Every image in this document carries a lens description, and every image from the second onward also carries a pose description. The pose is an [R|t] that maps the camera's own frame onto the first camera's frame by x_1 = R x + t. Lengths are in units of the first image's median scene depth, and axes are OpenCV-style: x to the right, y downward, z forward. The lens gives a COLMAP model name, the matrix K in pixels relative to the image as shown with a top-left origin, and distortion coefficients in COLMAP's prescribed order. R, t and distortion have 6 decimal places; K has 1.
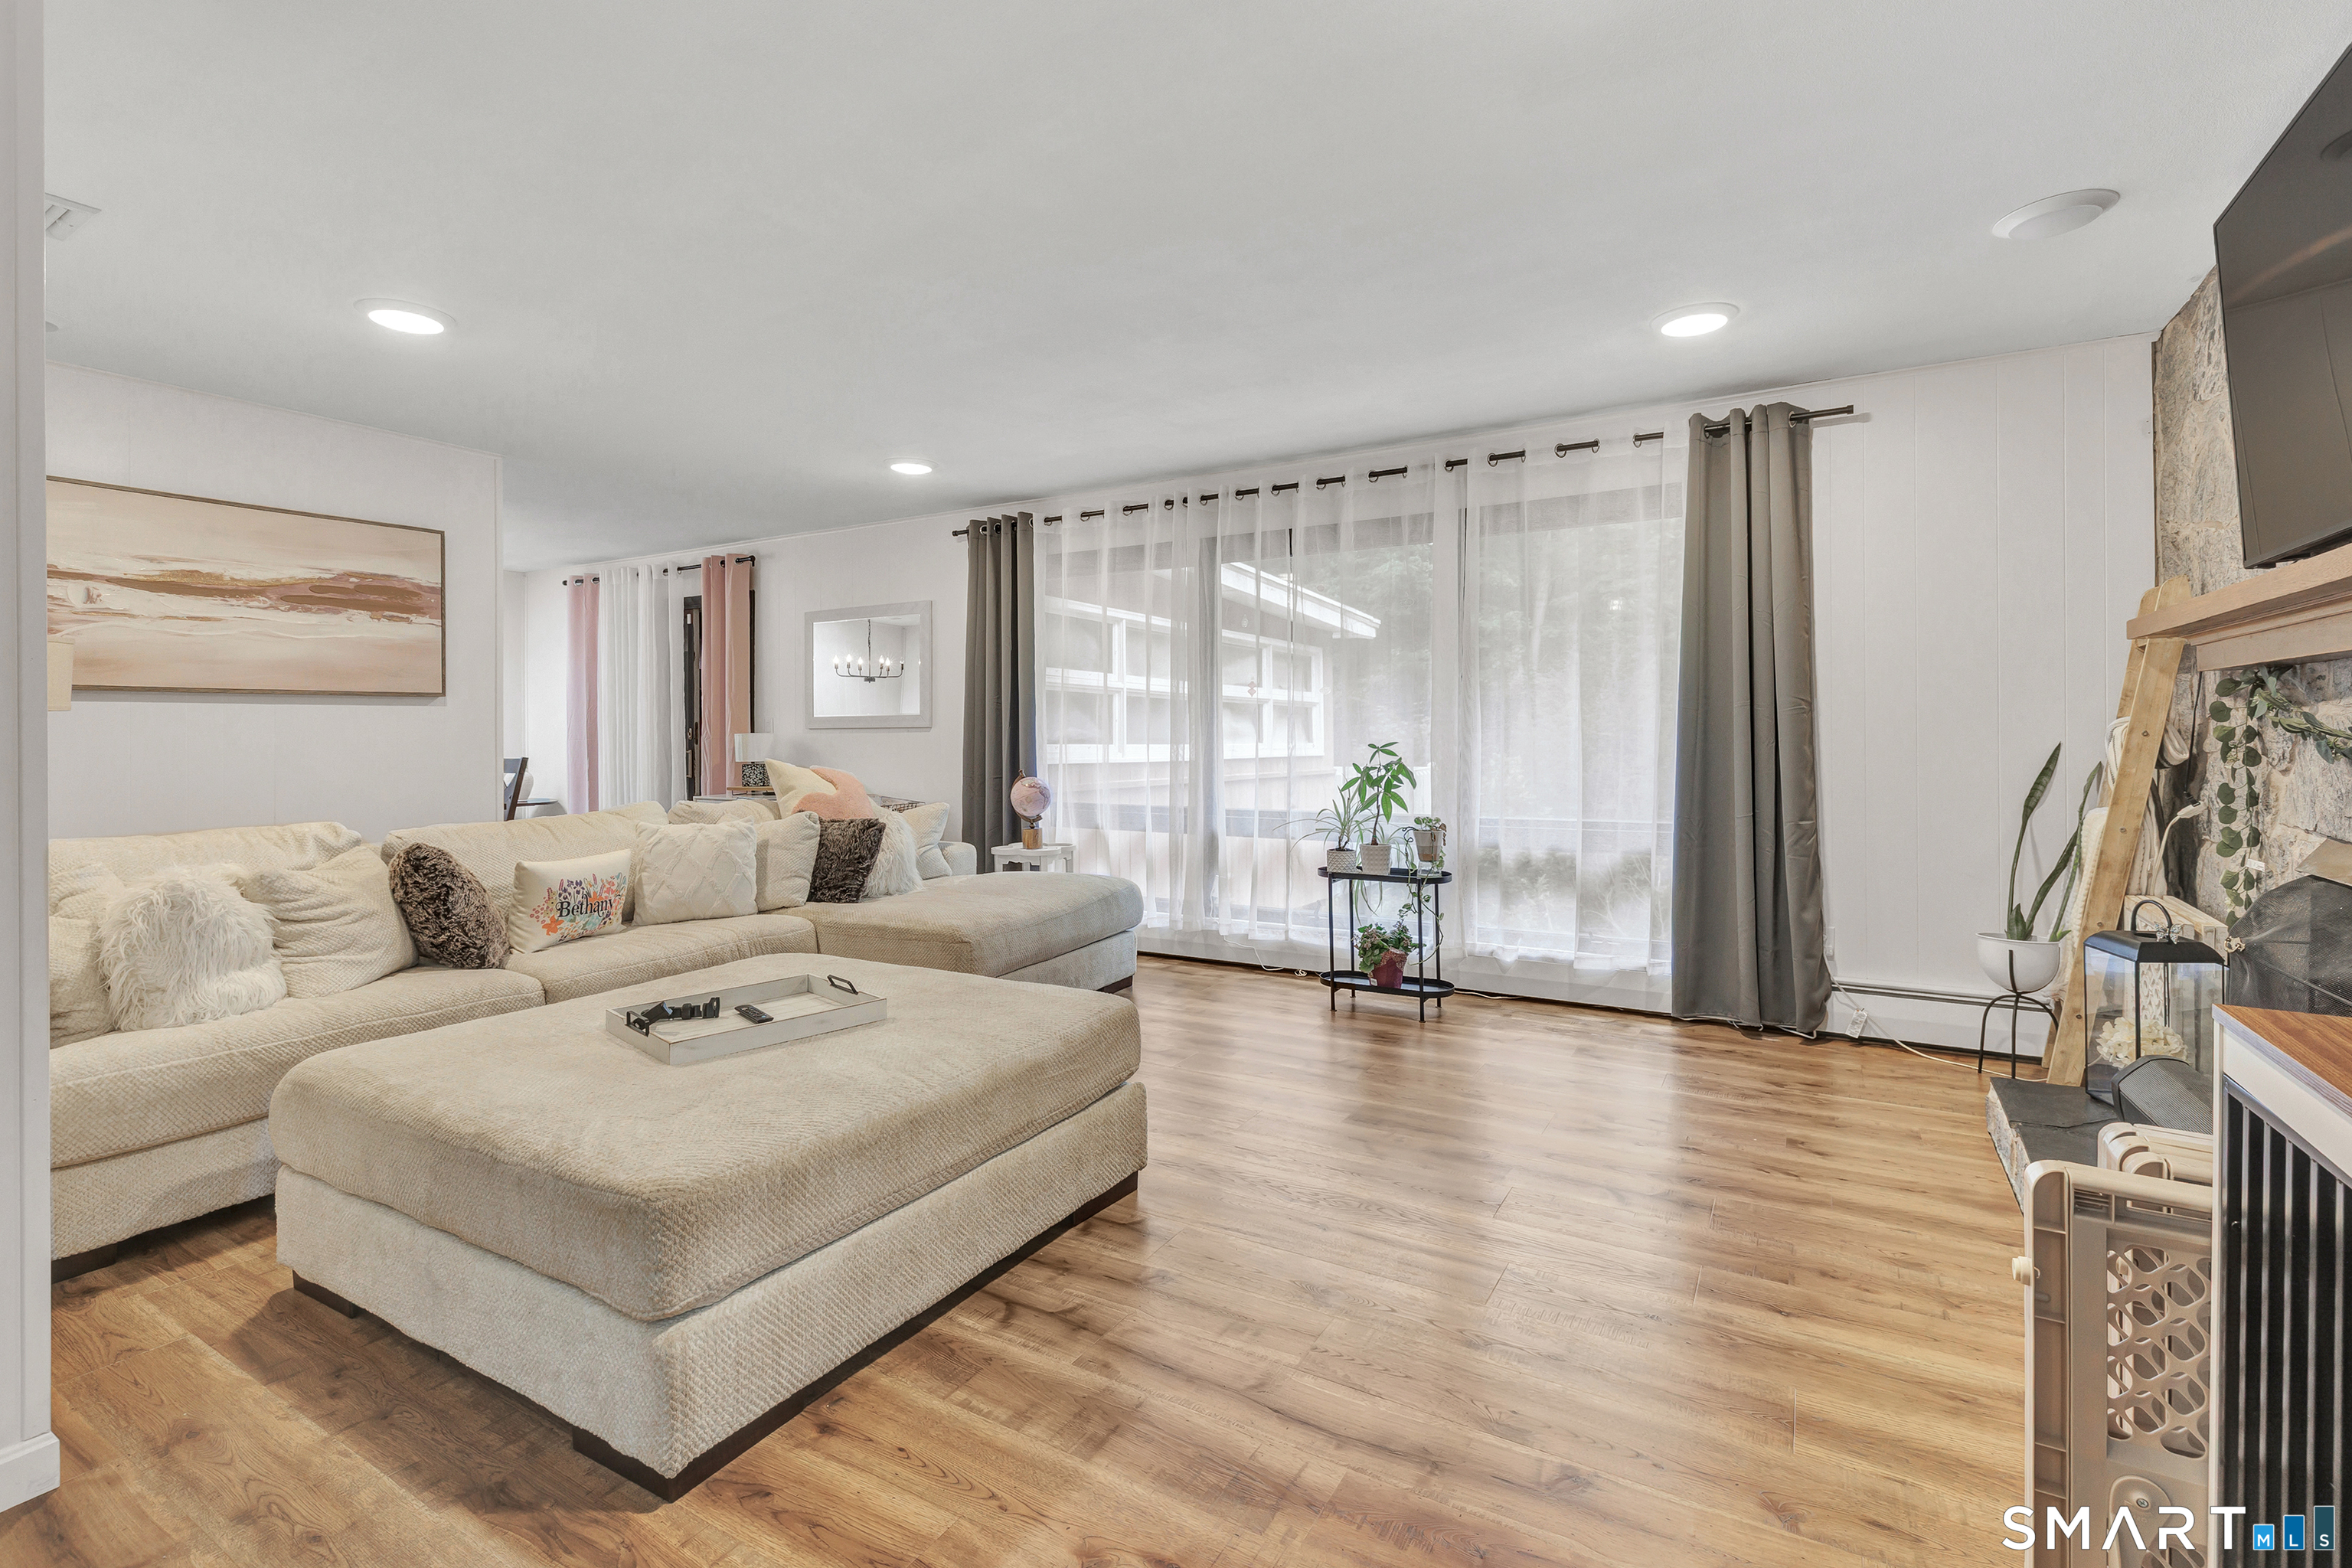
lens RADIAL K [[1080.5, 0, 1142.1], [0, 1080.5, 732.1], [0, 0, 1]] dist [-0.000888, 0.000736]
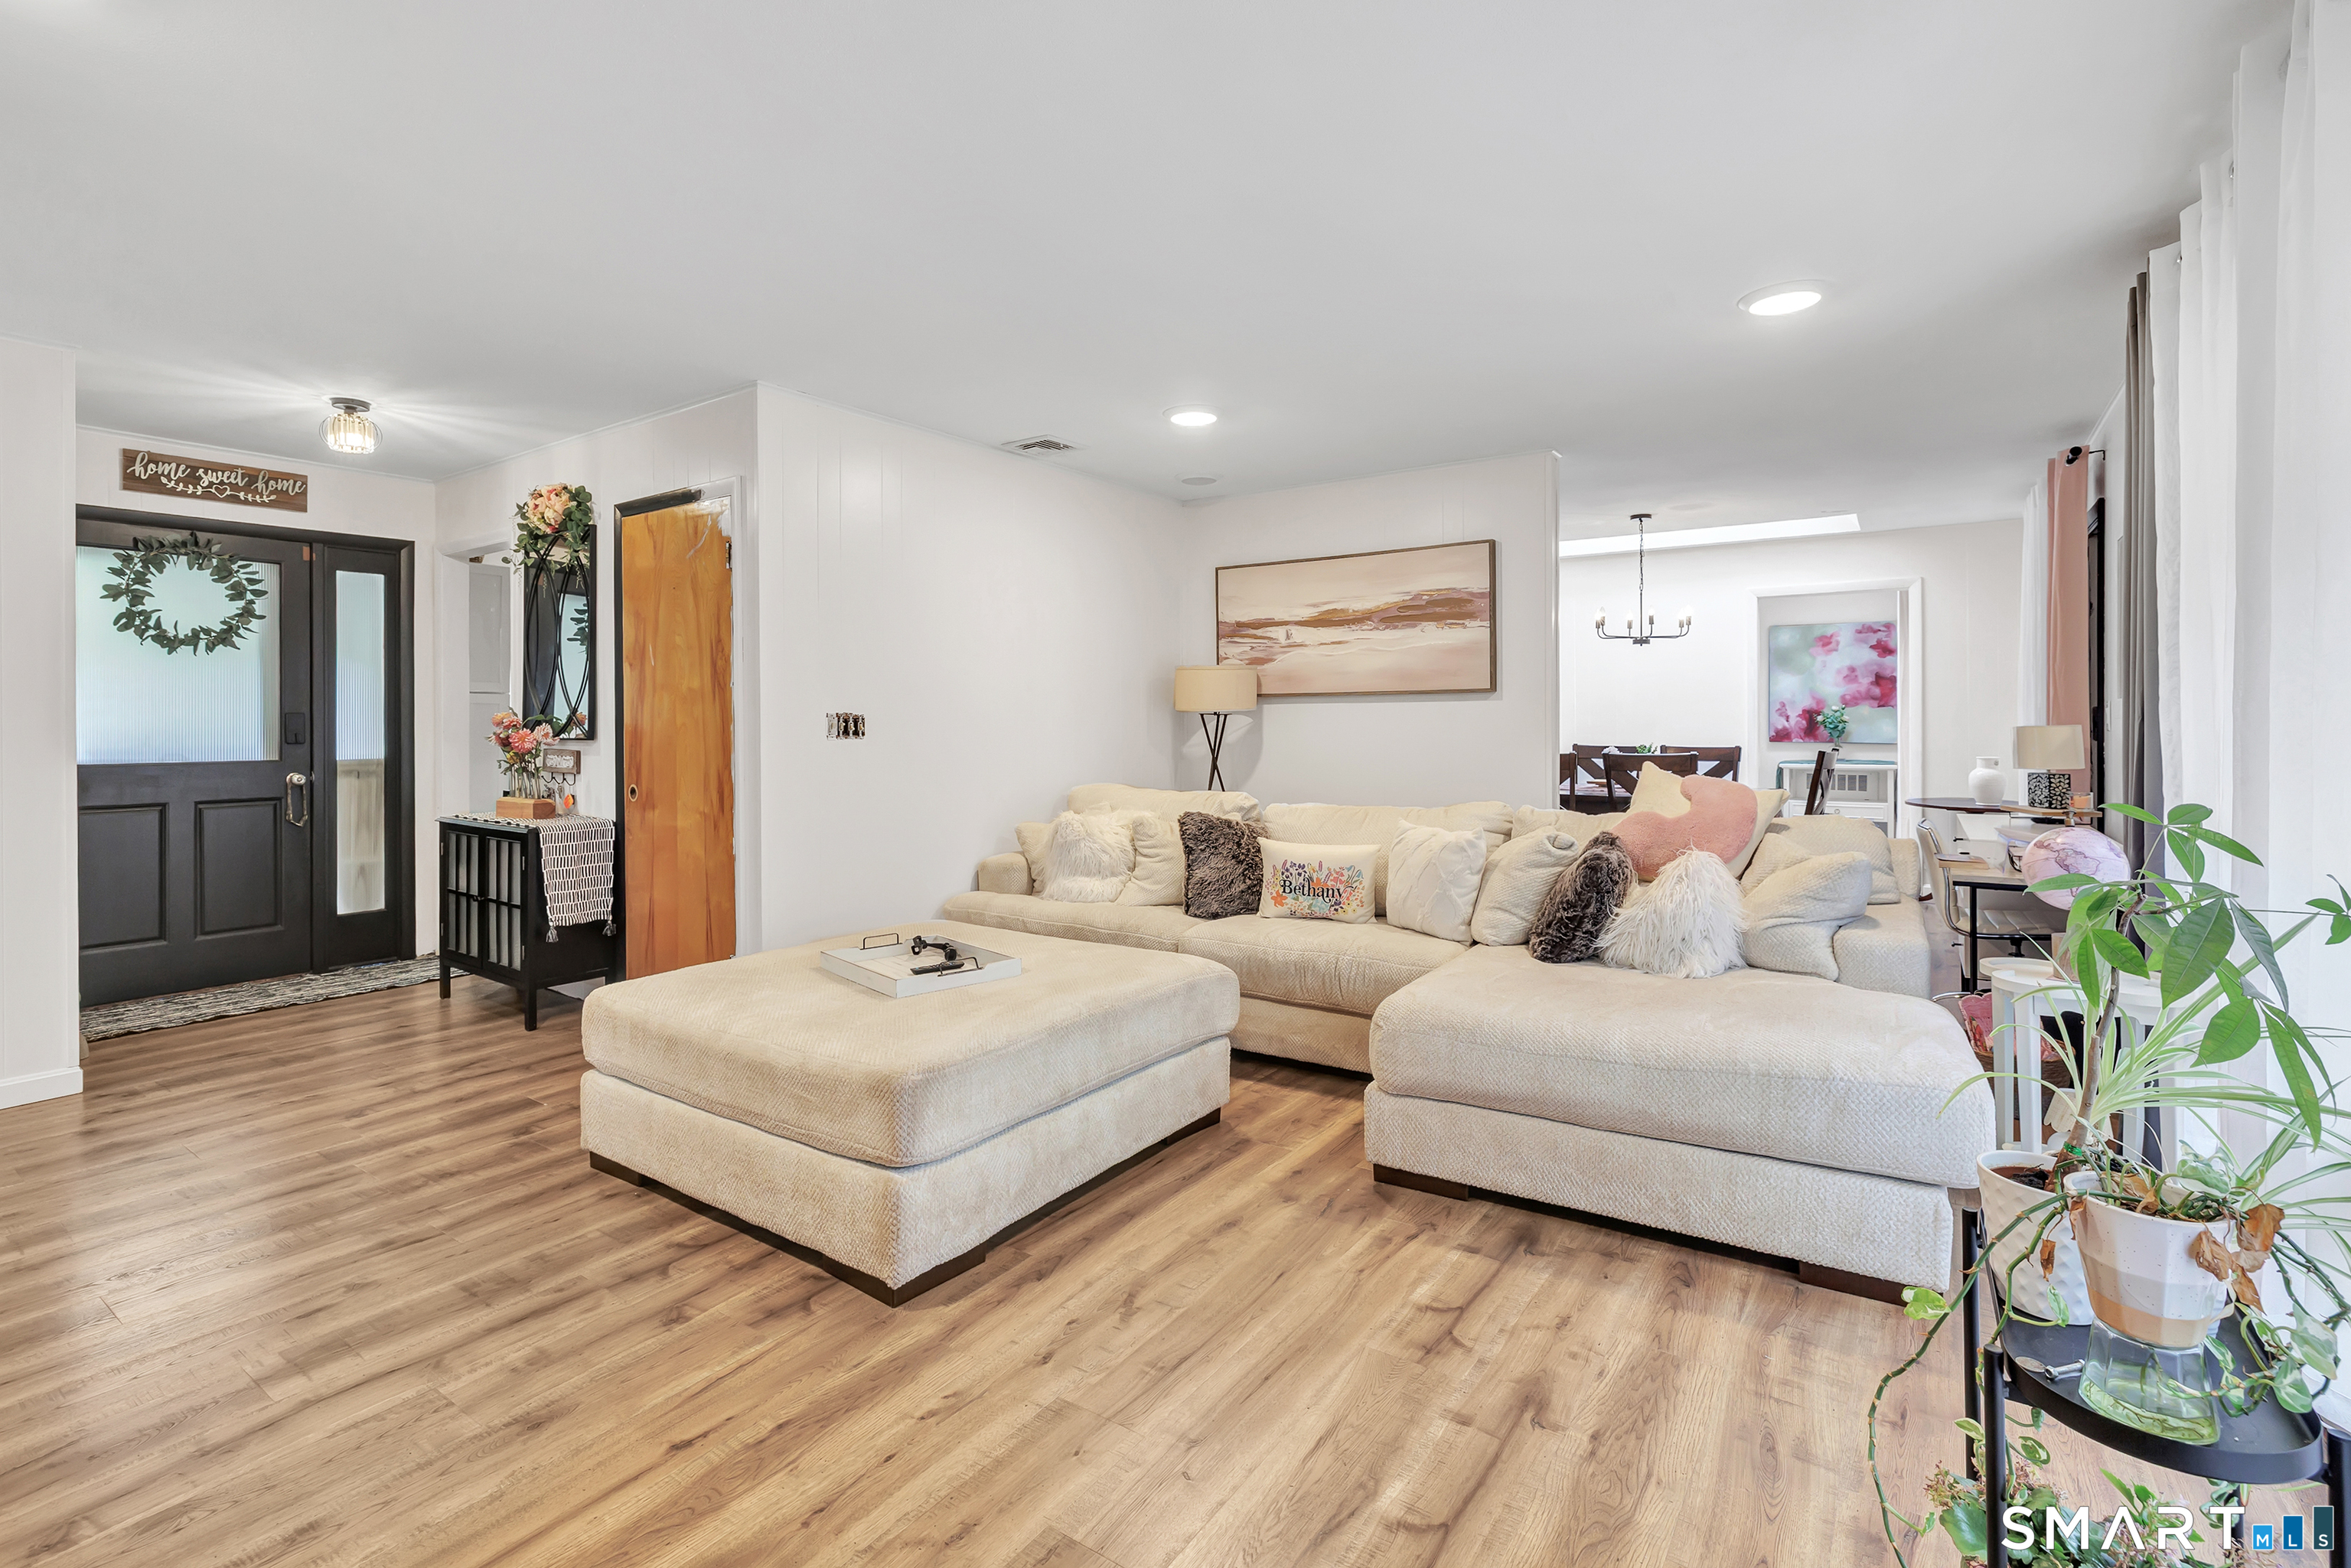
lens RADIAL K [[1080.0, 0, 1147.9], [0, 1080.0, 728.9], [0, 0, 1]] dist [-0.000888, 0.000736]
pose [[-0.063420, 0.012182, -0.997913, 0.585900], [0.003031, 0.999923, 0.012014, -0.012863], [0.997982, -0.002263, -0.063452, 0.932445]]
